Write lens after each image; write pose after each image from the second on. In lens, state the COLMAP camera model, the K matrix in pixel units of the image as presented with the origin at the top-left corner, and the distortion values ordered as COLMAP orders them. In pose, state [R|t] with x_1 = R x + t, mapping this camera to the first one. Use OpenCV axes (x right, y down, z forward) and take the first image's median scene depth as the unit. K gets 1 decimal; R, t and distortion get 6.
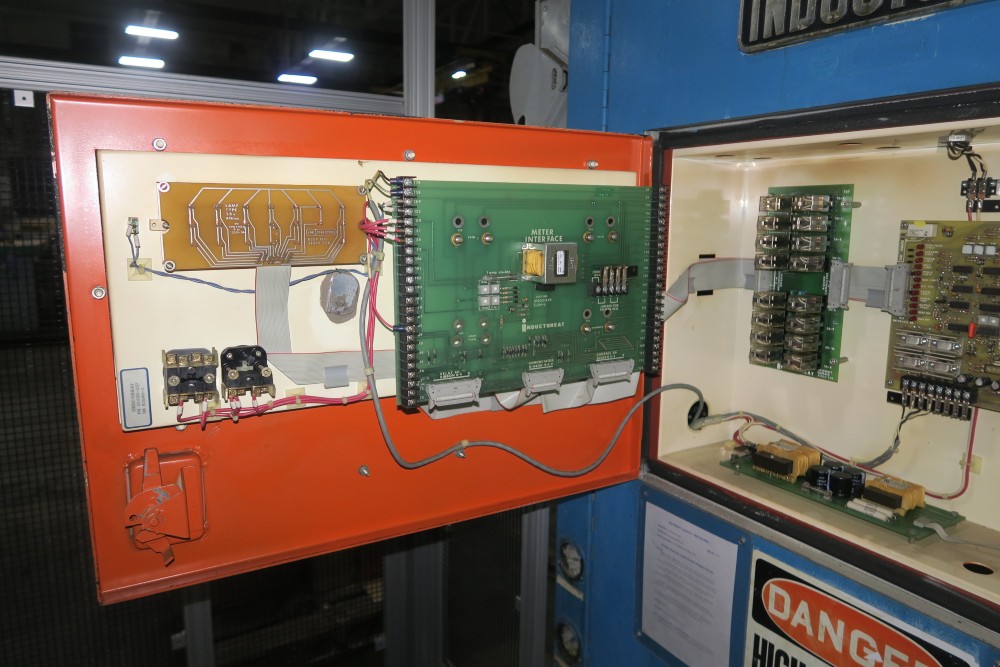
lens RADIAL K [[692.5, 0, 502.8], [0, 692.5, 334.3], [0, 0, 1]] dist [-0.026750, 0.011873]
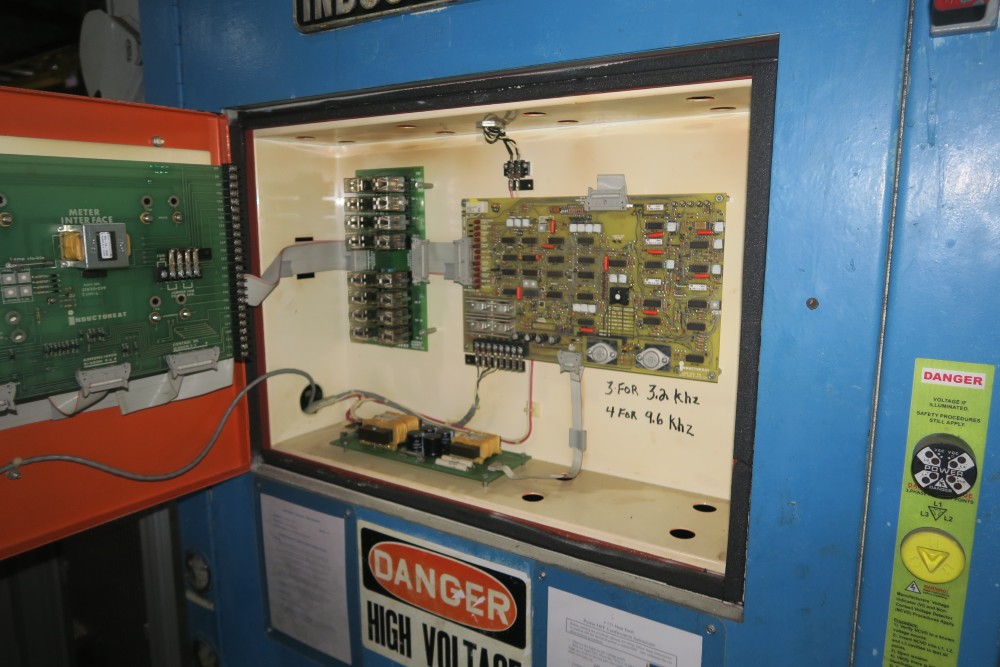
lens RADIAL K [[692.5, 0, 504.0], [0, 692.5, 334.0], [0, 0, 1]] dist [-0.026750, 0.011873]
pose [[0.899432, -0.081624, 0.429371, 0.139980], [0.080609, 0.996533, 0.020584, 0.031950], [-0.429562, 0.016097, 0.902894, -0.029190]]
